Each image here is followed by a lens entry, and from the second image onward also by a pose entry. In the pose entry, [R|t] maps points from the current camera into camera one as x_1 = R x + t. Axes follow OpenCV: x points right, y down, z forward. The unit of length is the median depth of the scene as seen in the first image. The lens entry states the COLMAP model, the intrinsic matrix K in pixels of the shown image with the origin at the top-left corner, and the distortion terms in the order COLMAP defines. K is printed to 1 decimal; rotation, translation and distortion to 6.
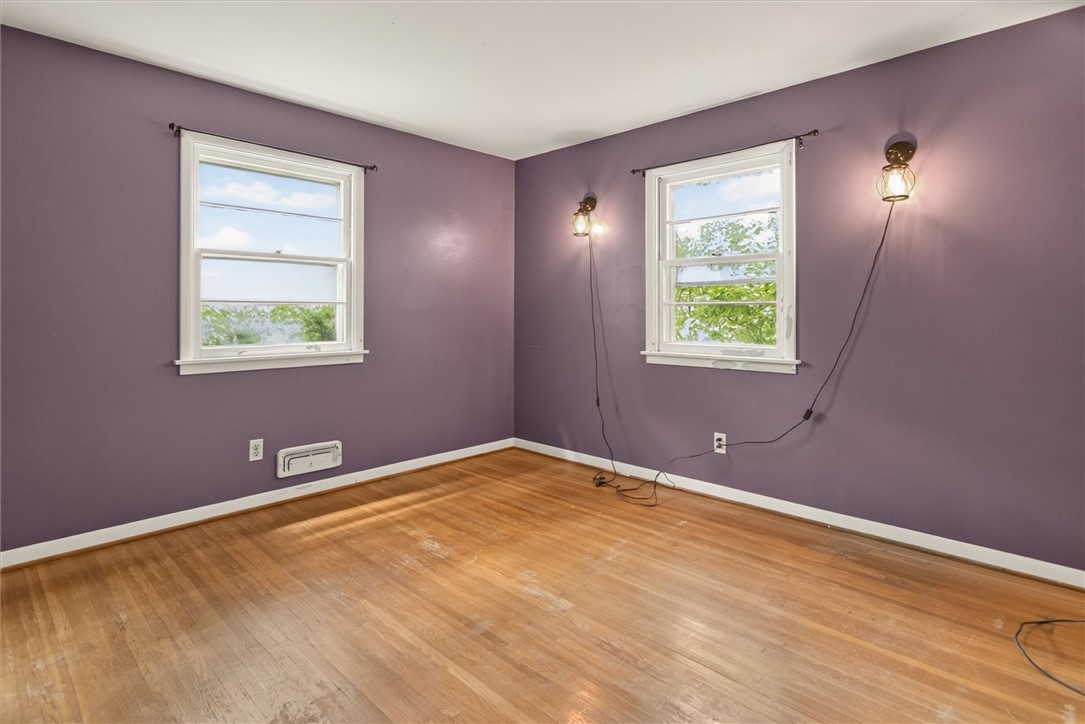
lens RADIAL K [[507.4, 0, 536.1], [0, 507.4, 352.9], [0, 0, 1]] dist [-0.001202, -0.000210]
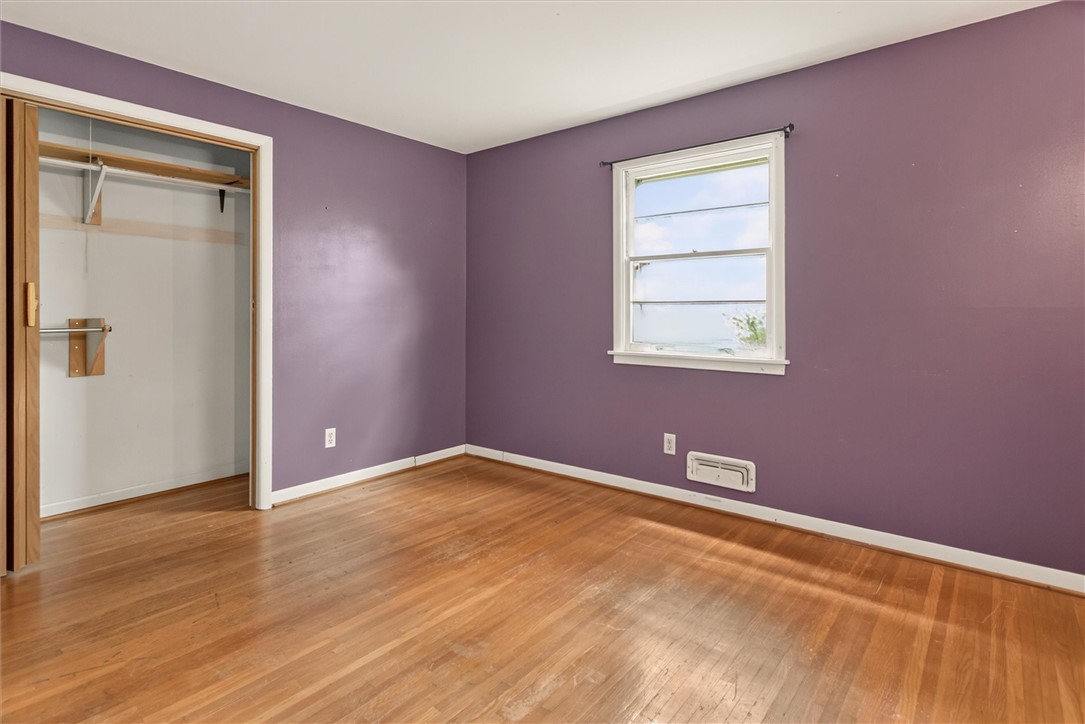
lens RADIAL K [[554.1, 0, 544.8], [0, 554.1, 337.9], [0, 0, 1]] dist [0.002910, 0.000809]
pose [[0.142586, 0.047910, -0.988622, 0.607634], [-0.083683, 0.995835, 0.036190, -0.051463], [0.986239, 0.077570, 0.146001, 0.653773]]
